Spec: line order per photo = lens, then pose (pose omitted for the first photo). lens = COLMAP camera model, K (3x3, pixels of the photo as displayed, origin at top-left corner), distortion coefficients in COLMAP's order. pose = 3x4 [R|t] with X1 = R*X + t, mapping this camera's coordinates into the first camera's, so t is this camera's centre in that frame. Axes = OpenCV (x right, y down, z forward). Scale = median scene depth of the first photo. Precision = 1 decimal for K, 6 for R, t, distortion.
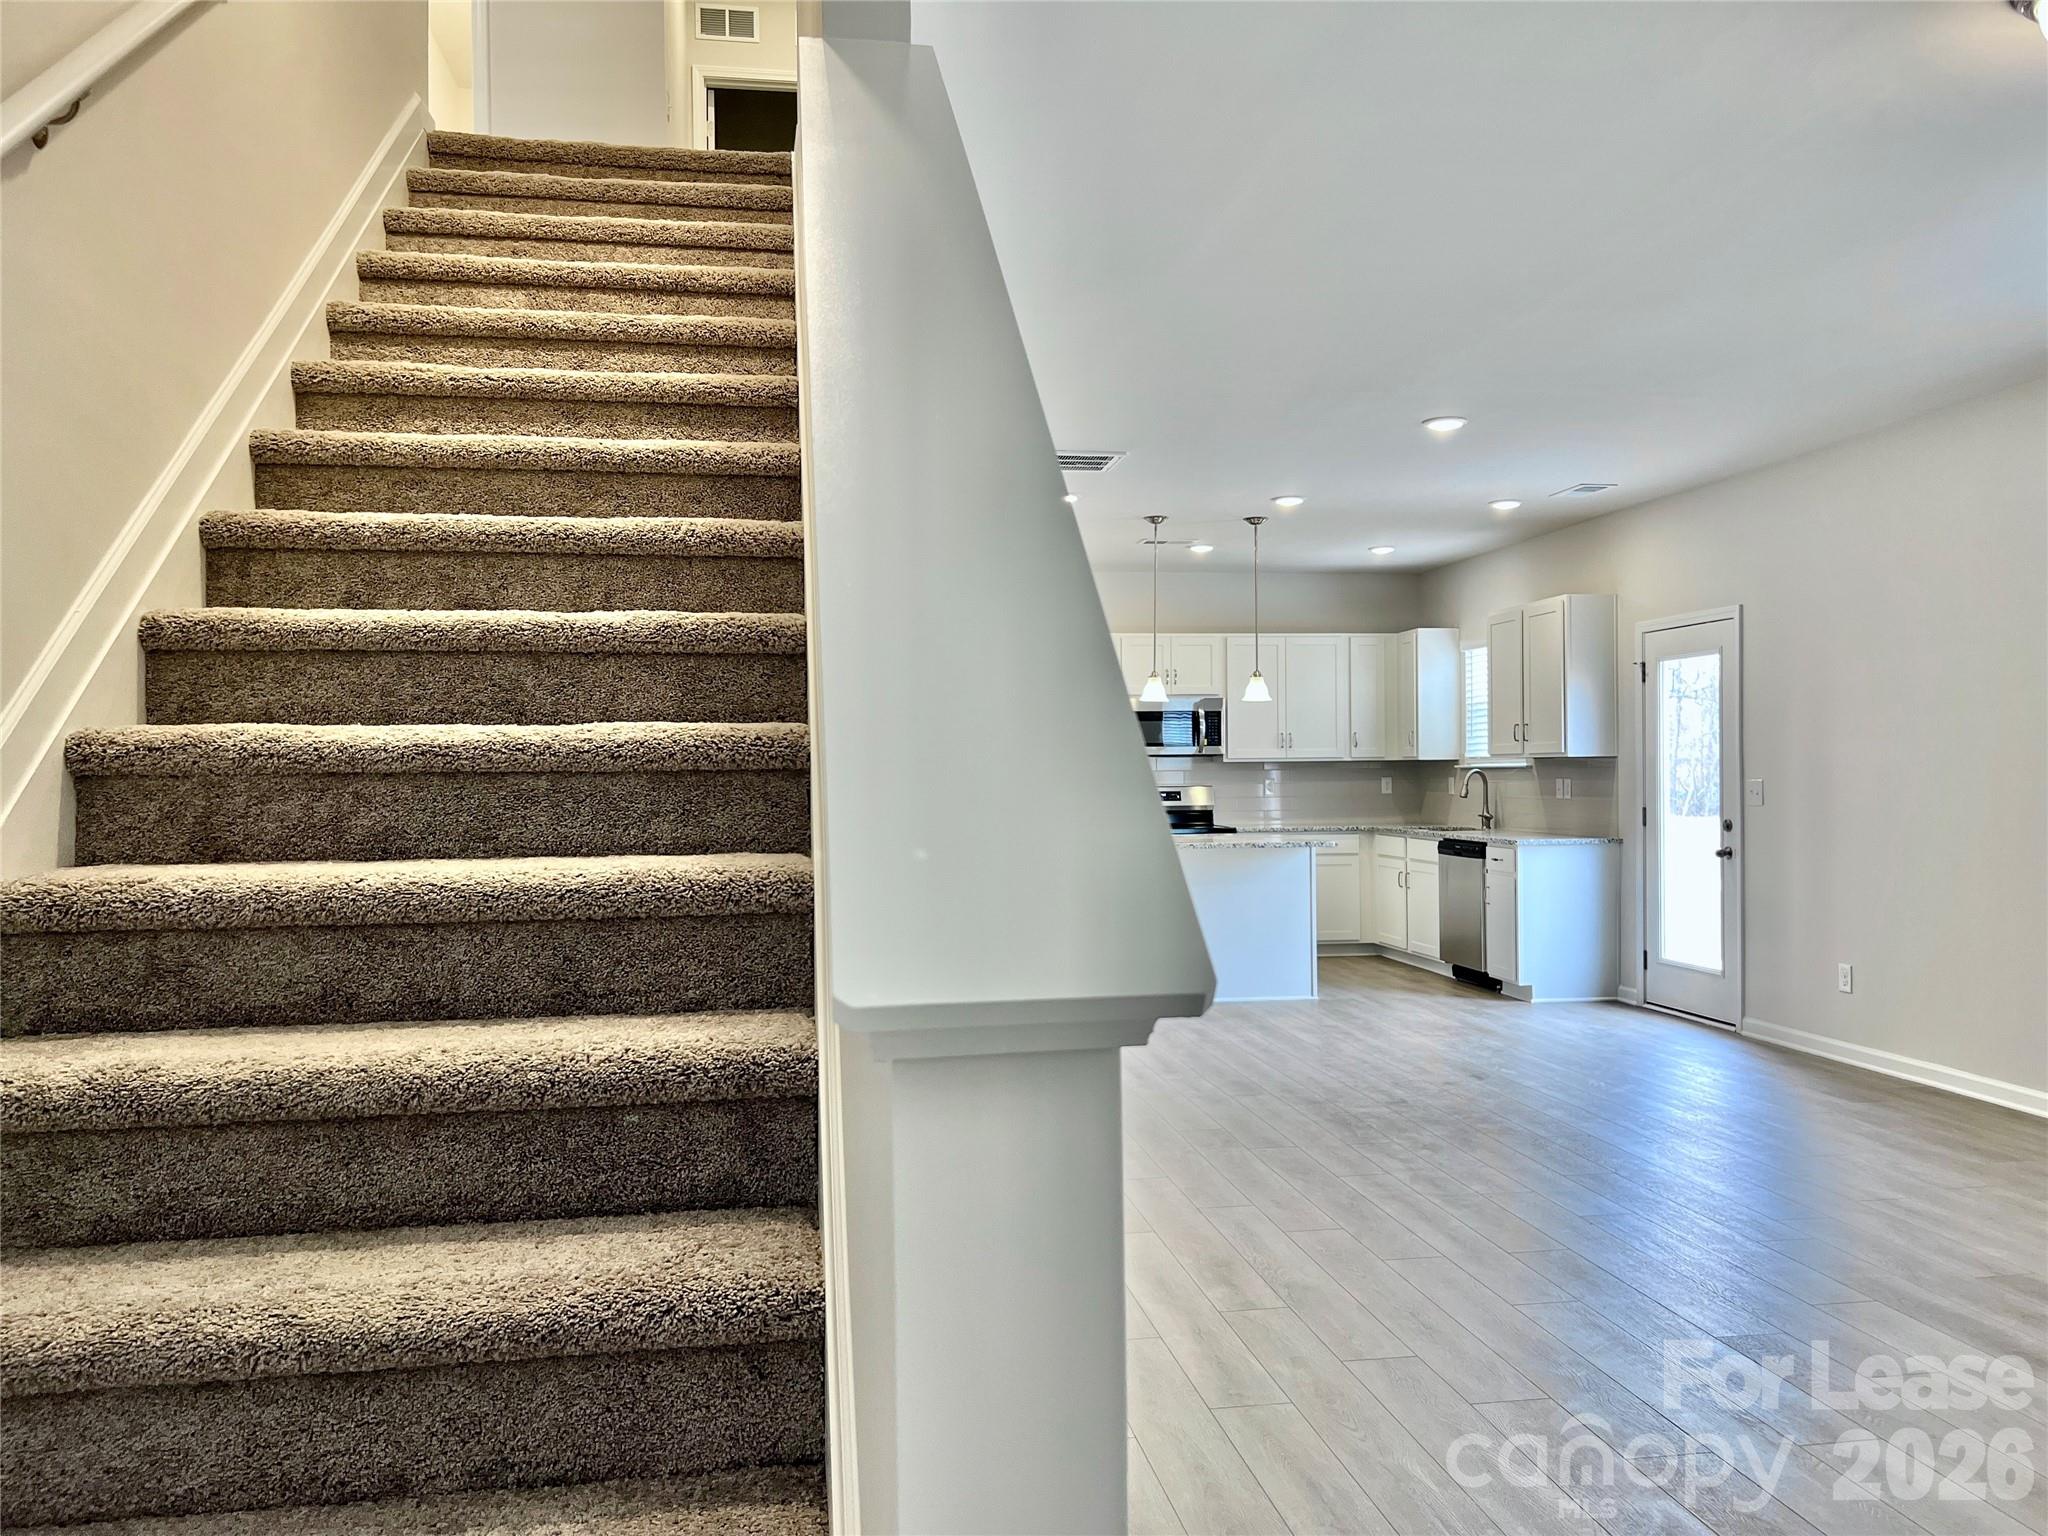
lens RADIAL K [[1541.7, 0, 1015.0], [0, 1541.7, 774.4], [0, 0, 1]] dist [0.049728, -0.056035]
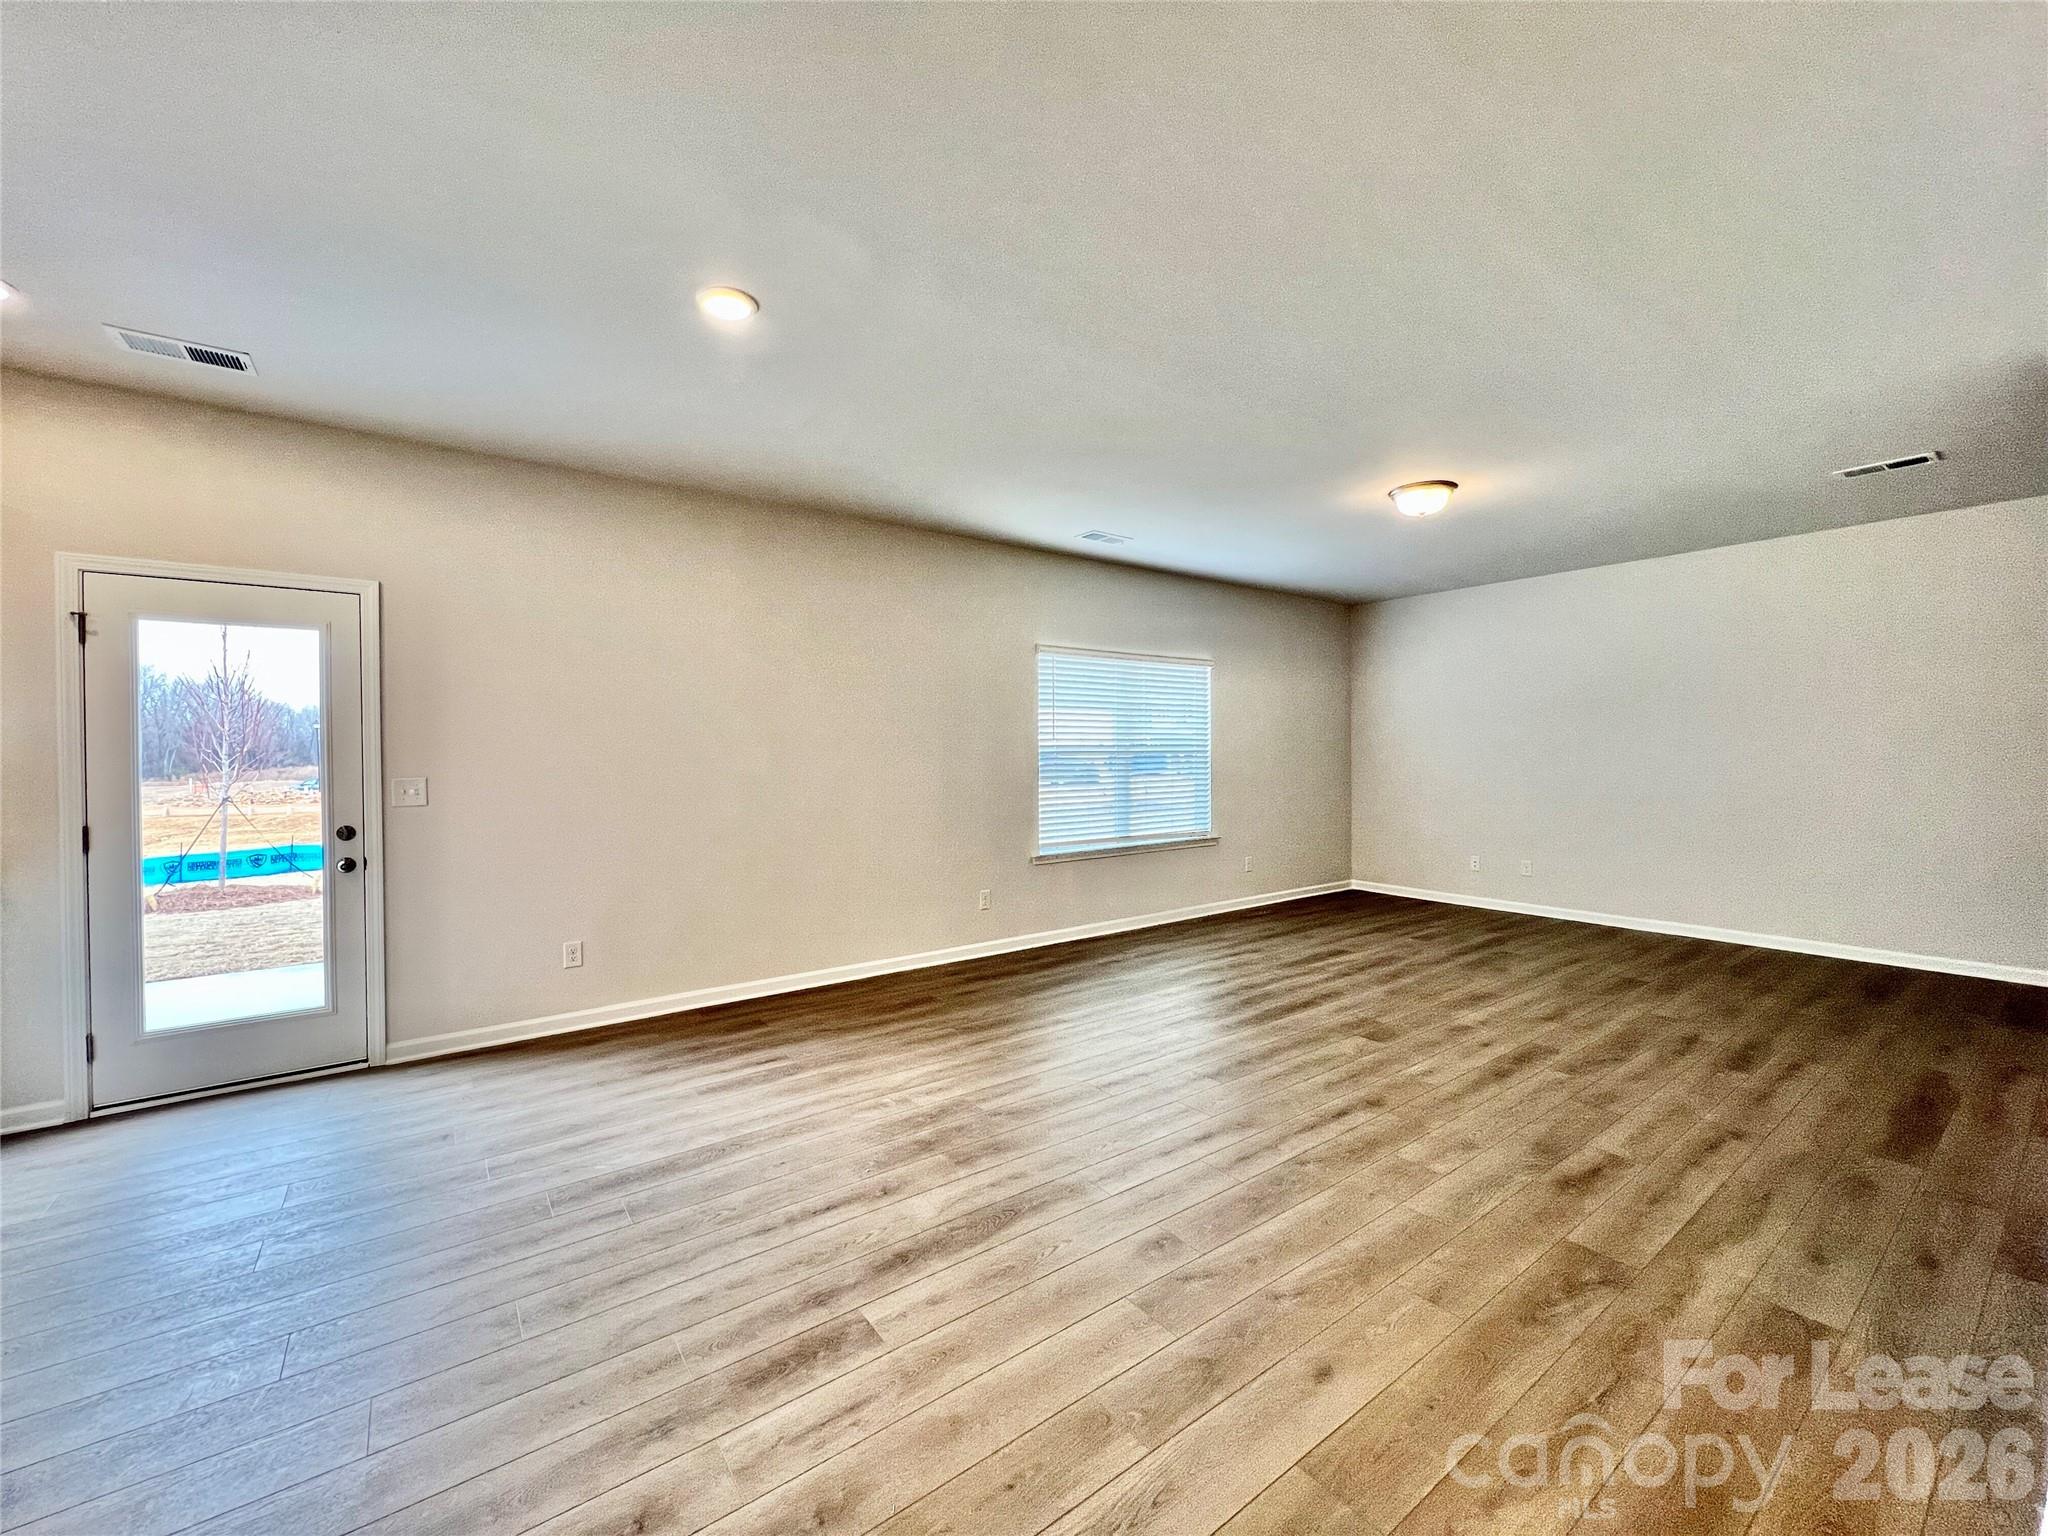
lens RADIAL K [[822.5, 0, 1027.4], [0, 822.5, 761.9], [0, 0, 1]] dist [-0.000295, -0.000030]
pose [[-0.464349, 0.000258, 0.885652, -0.094982], [0.011365, 0.999919, 0.005668, -0.003976], [-0.885579, 0.012698, -0.464314, 0.696192]]
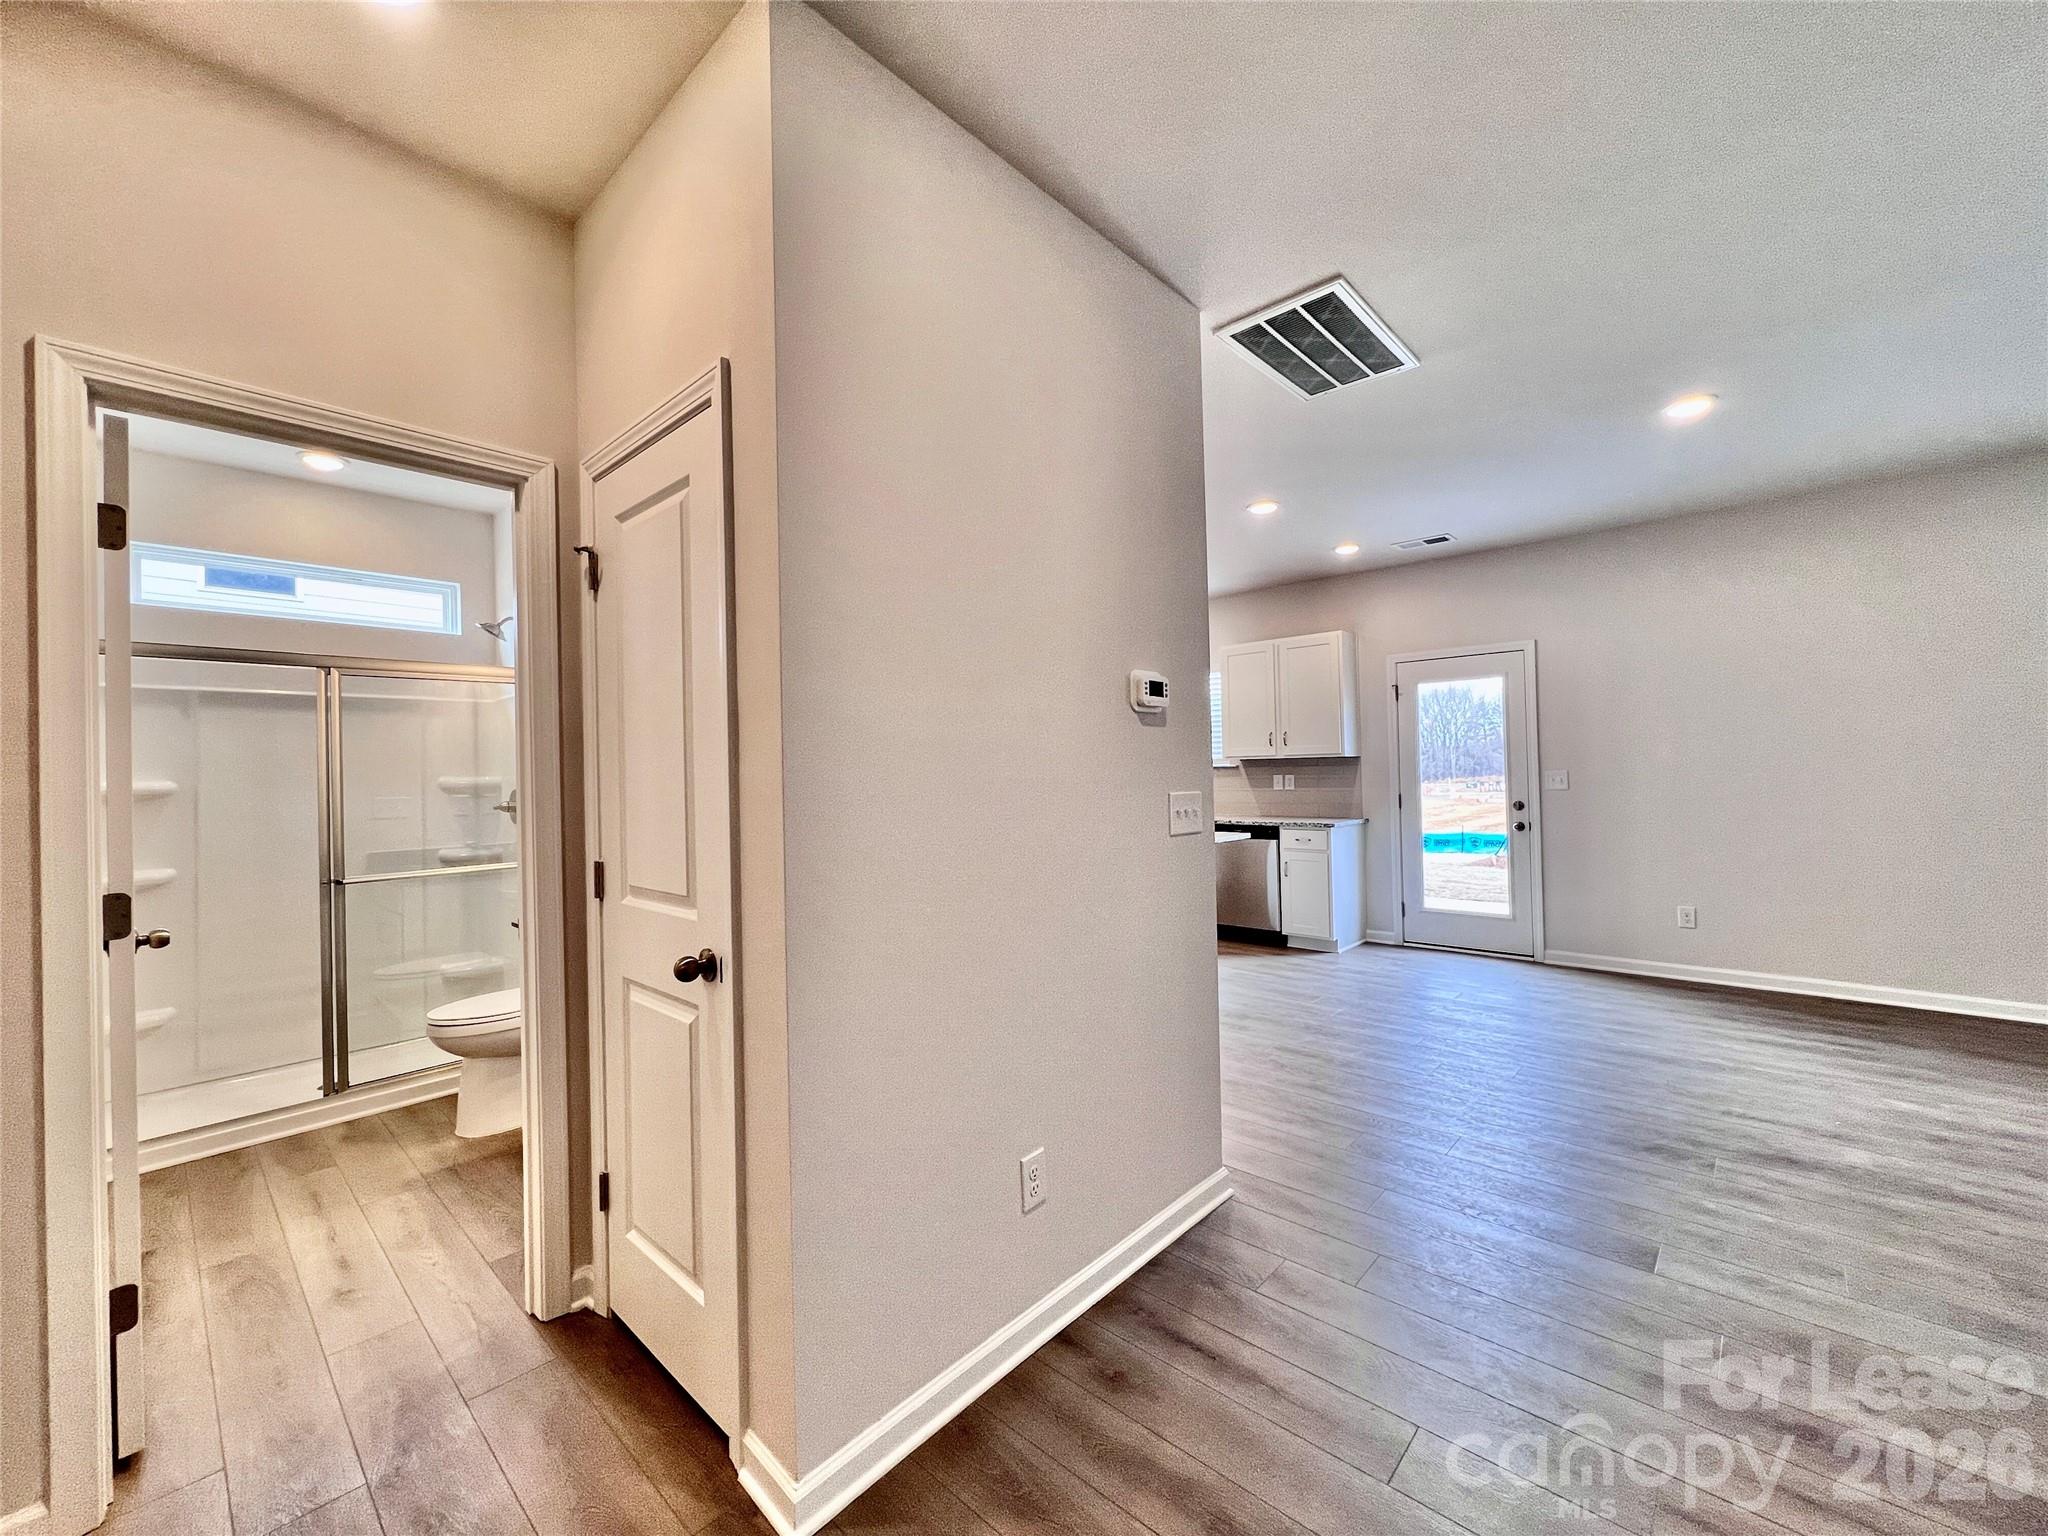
lens RADIAL K [[822.5, 0, 1006.8], [0, 822.5, 763.1], [0, 0, 1]] dist [-0.000295, -0.000030]
pose [[0.790892, -0.003834, 0.611943, -0.252359], [0.017543, 0.999711, -0.016410, 0.000157], [-0.611704, 0.023714, 0.790732, 0.564602]]
